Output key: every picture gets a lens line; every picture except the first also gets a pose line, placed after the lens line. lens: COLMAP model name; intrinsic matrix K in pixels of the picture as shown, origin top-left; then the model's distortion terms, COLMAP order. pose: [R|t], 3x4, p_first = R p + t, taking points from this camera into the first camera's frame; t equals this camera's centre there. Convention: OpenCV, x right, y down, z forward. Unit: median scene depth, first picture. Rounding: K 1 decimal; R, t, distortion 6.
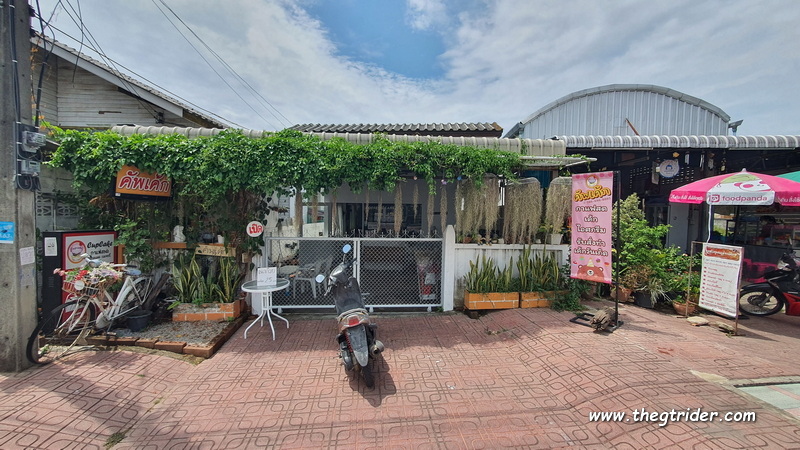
lens RADIAL K [[324.1, 0, 398.1], [0, 324.1, 223.4], [0, 0, 1]] dist [-0.000807, -0.000299]
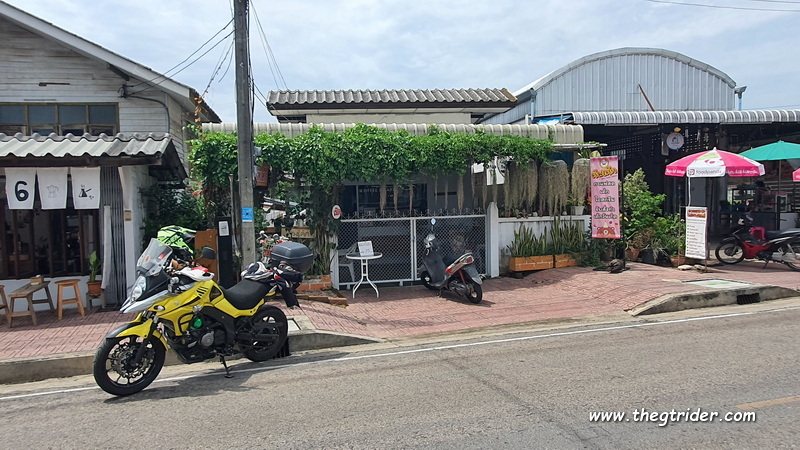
lens RADIAL K [[606.1, 0, 400.0], [0, 606.1, 225.0], [0, 0, 1]] dist [0.002133, 0.002119]
pose [[0.980328, -0.049648, 0.191031, -0.600761], [0.047499, 0.998746, 0.015813, 0.037706], [-0.191577, -0.006429, 0.981457, -1.085811]]
